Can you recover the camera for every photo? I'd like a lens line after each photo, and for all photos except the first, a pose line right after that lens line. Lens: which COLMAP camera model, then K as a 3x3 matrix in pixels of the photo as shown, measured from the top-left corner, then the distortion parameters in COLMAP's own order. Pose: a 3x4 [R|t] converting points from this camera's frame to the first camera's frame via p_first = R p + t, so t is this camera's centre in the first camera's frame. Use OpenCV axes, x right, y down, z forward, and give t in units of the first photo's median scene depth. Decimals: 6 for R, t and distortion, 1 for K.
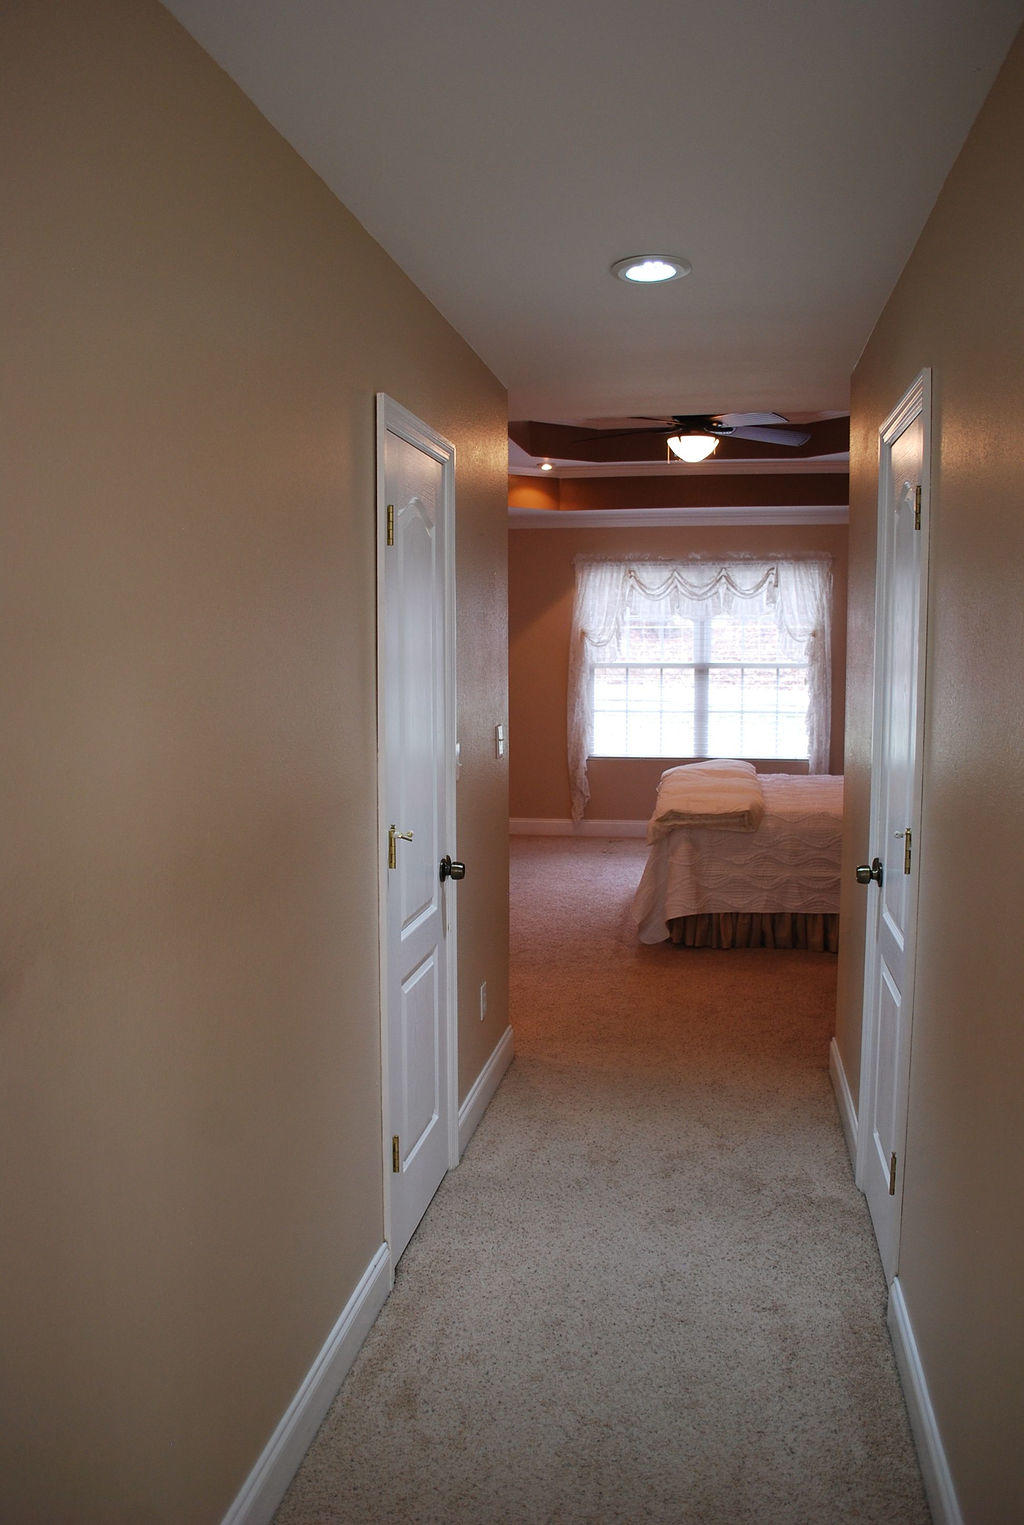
lens RADIAL K [[1204.5, 0, 512.2], [0, 1204.5, 761.5], [0, 0, 1]] dist [-0.079371, 0.005466]
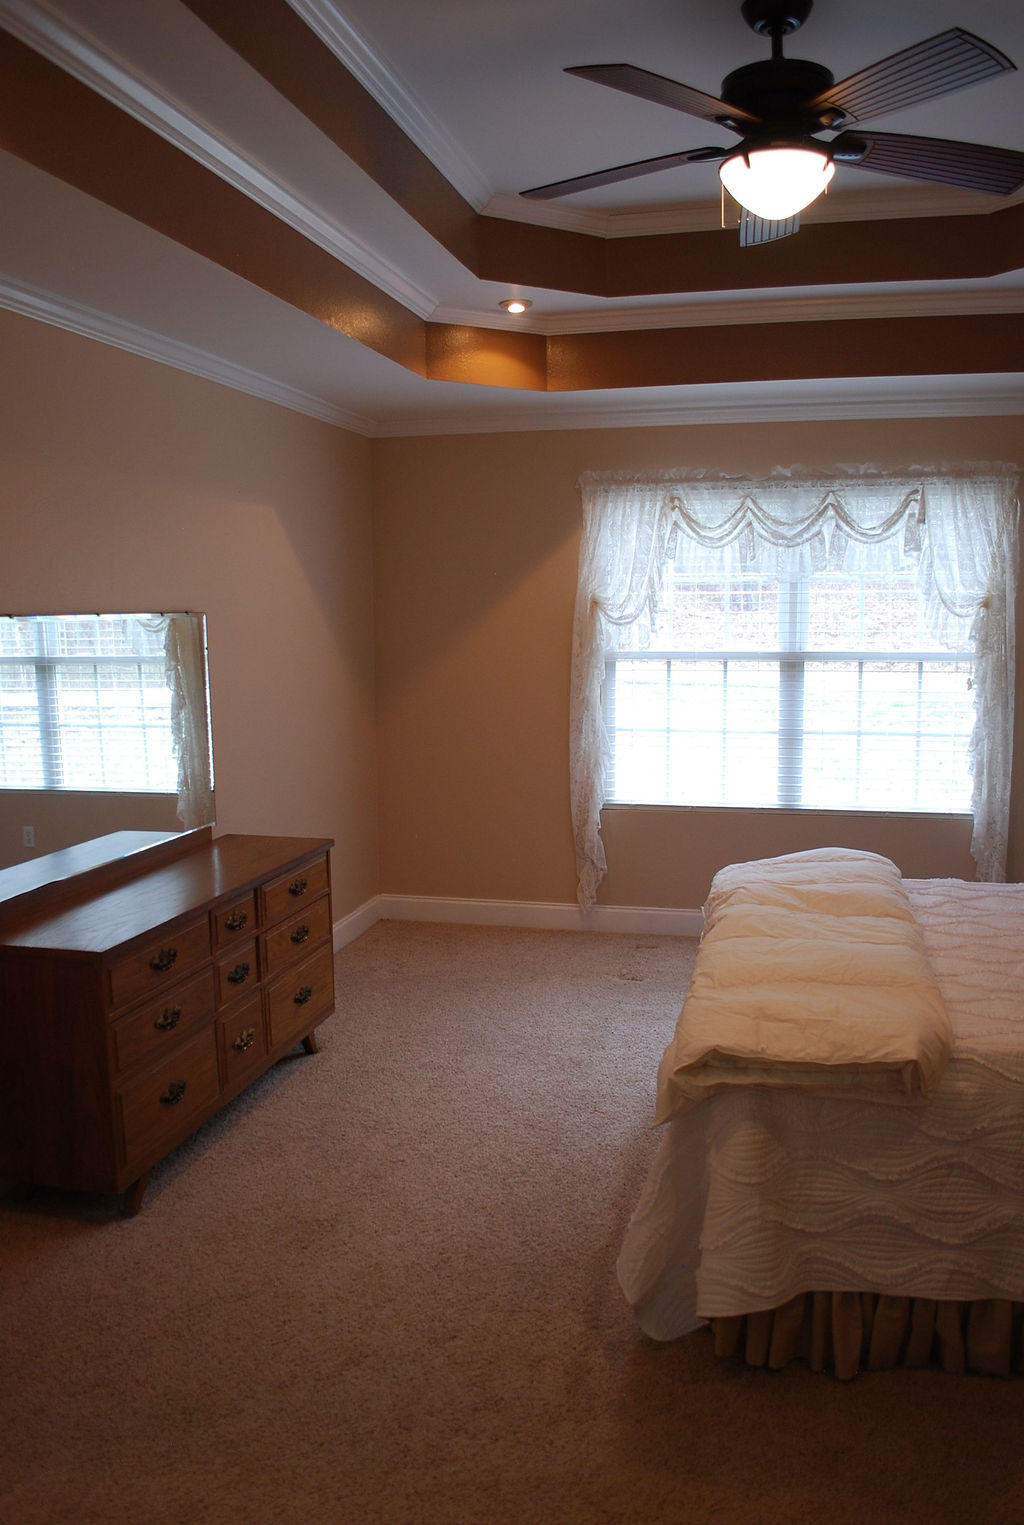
lens RADIAL K [[1204.5, 0, 513.9], [0, 1204.5, 763.8], [0, 0, 1]] dist [-0.079371, 0.005466]
pose [[0.997664, 0.005197, -0.068113, 0.061524], [-0.003543, 0.999696, 0.024384, -0.041338], [0.068219, -0.024086, 0.997380, 0.401509]]
